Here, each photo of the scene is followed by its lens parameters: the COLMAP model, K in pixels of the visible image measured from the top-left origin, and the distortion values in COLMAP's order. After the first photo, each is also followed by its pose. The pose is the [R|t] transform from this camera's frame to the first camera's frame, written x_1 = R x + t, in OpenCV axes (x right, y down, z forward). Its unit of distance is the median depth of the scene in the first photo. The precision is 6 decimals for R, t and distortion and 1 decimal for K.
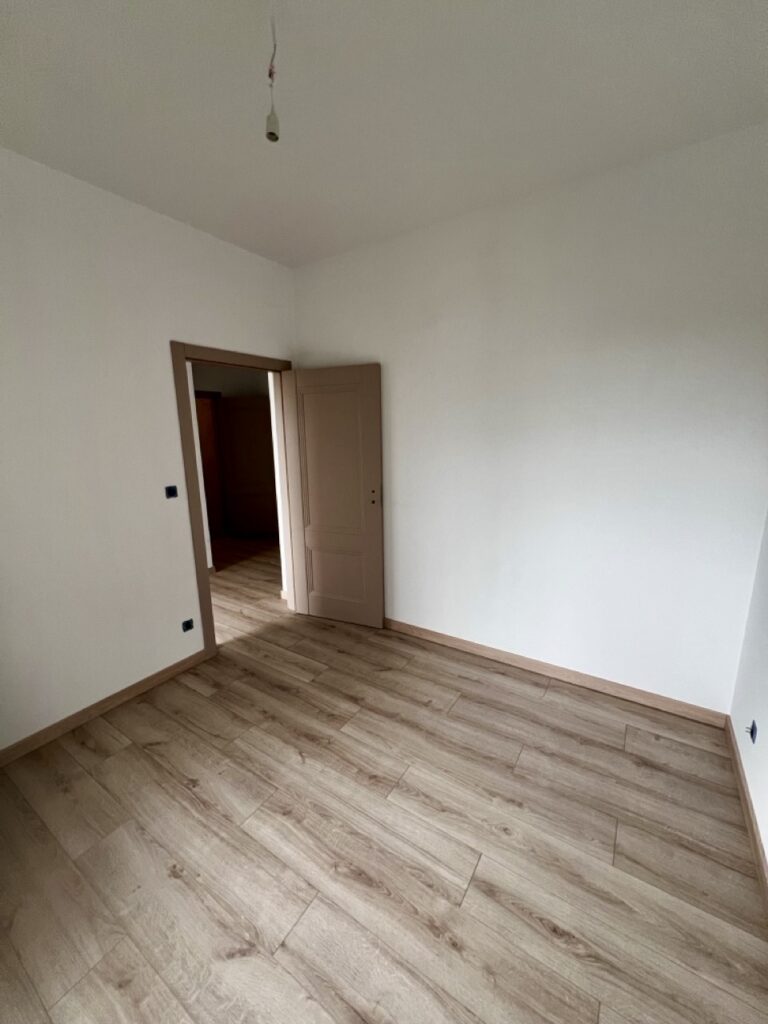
lens RADIAL K [[409.2, 0, 382.1], [0, 409.2, 514.1], [0, 0, 1]] dist [-0.000419, -0.000026]
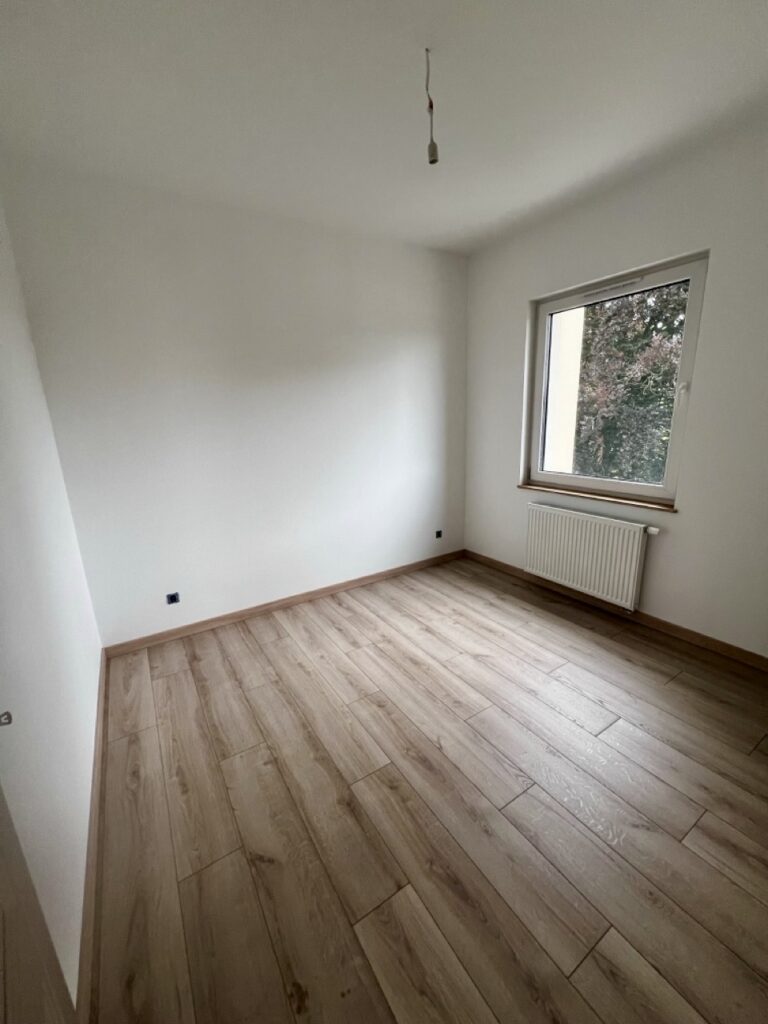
lens RADIAL K [[409.2, 0, 382.1], [0, 409.2, 514.1], [0, 0, 1]] dist [-0.000419, -0.000026]
pose [[-0.909172, -0.051569, 0.413215, -0.437717], [0.136027, 0.901089, 0.411747, -0.284498], [-0.393577, 0.430557, -0.812230, 1.593385]]
